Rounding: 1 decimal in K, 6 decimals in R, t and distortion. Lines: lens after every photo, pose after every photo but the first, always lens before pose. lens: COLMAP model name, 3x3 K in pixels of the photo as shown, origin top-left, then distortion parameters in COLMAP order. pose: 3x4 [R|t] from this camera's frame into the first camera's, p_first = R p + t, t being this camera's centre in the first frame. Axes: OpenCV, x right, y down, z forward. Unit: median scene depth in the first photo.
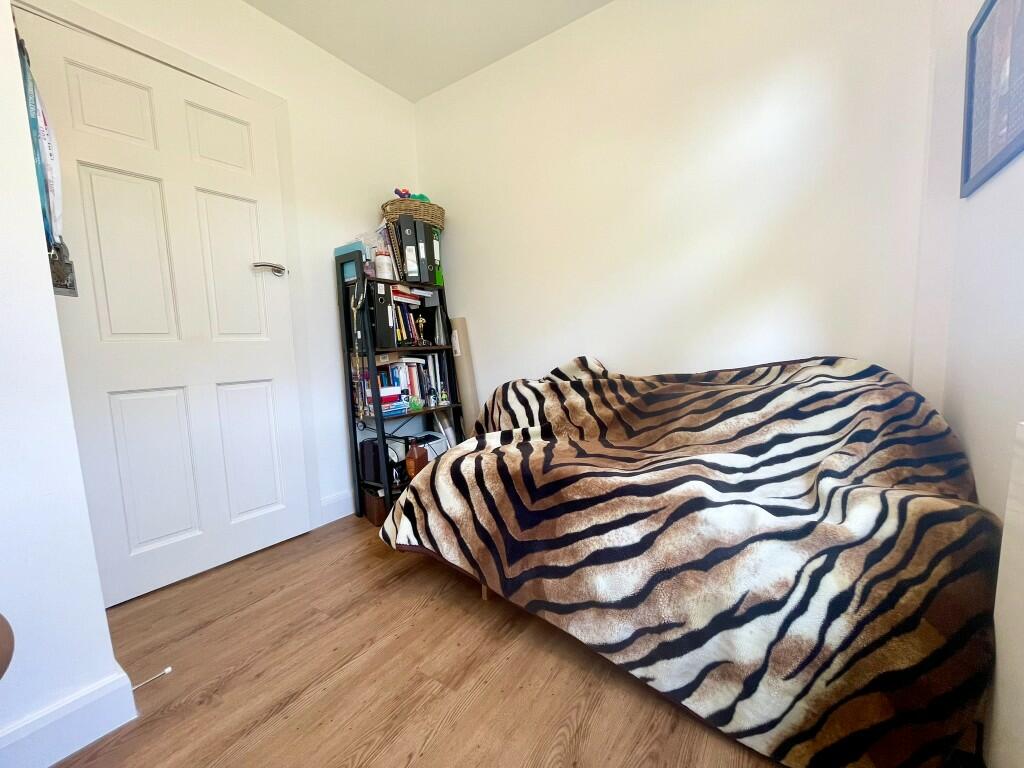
lens RADIAL K [[414.8, 0, 519.7], [0, 414.8, 386.7], [0, 0, 1]] dist [-0.004662, 0.000605]
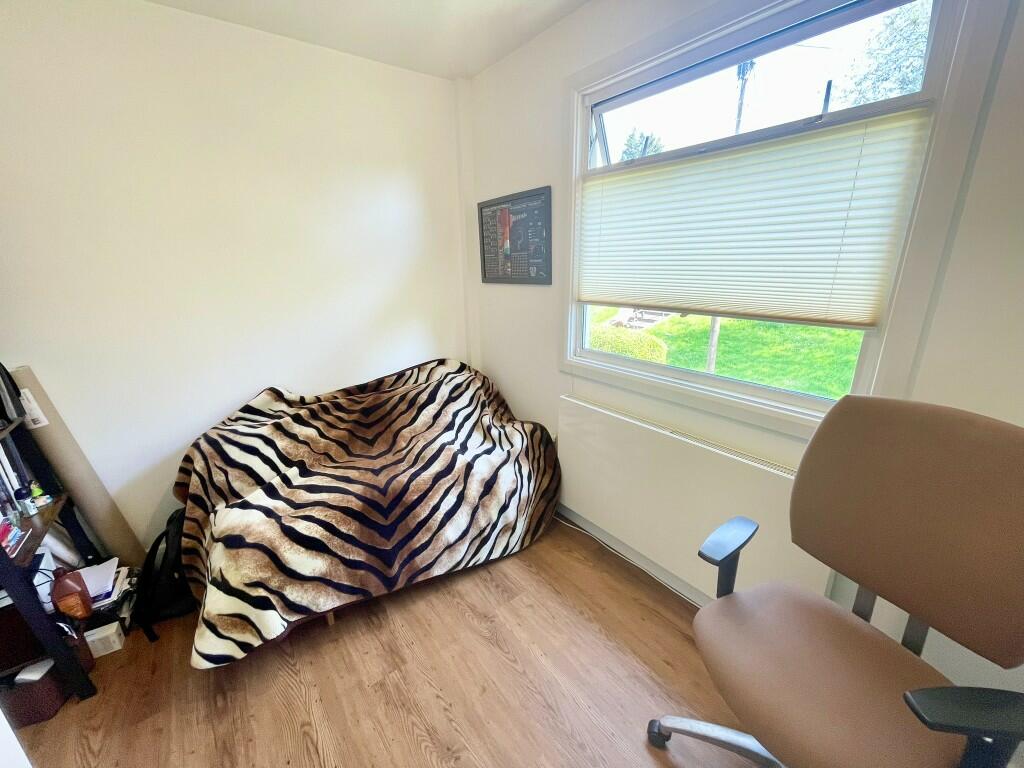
lens RADIAL K [[414.8, 0, 514.7], [0, 414.8, 387.1], [0, 0, 1]] dist [-0.004662, 0.000605]
pose [[0.317752, -0.250008, 0.914620, -1.018170], [0.103800, 0.967987, 0.228534, -0.423780], [-0.942475, 0.022320, 0.333530, 0.155094]]
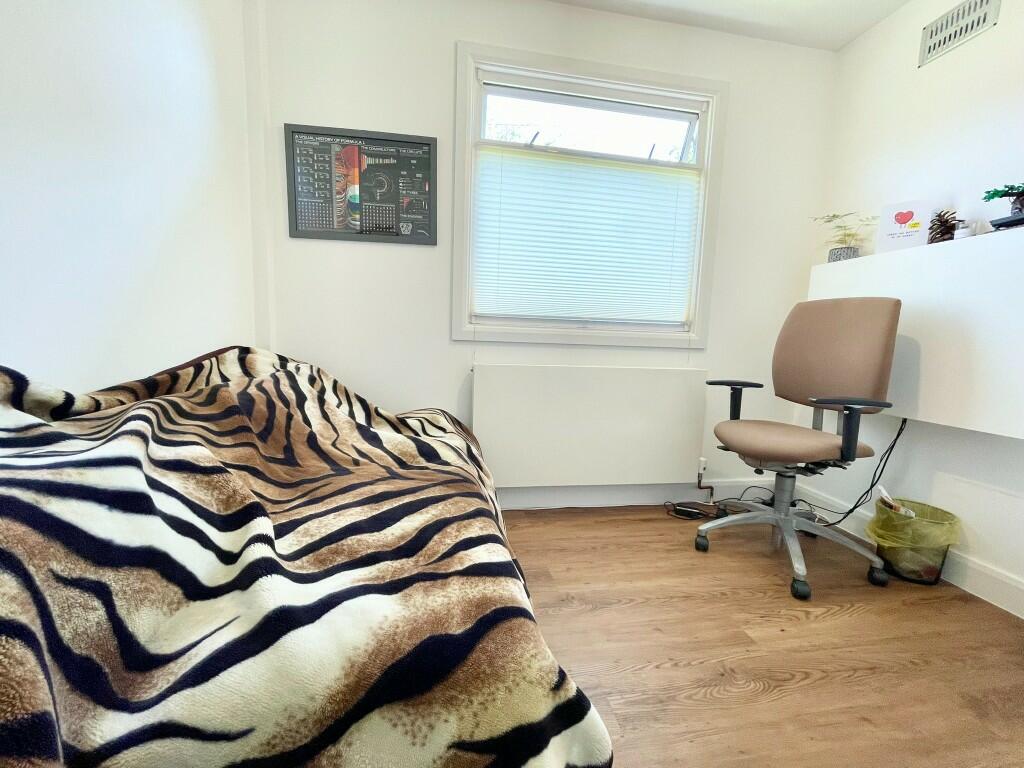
lens RADIAL K [[414.8, 0, 512.0], [0, 414.8, 384.4], [0, 0, 1]] dist [-0.004662, 0.000605]
pose [[-0.694856, -0.075183, 0.715208, -0.619942], [0.064307, 0.984040, 0.165921, -0.136650], [-0.716267, 0.161284, -0.678932, 1.594290]]
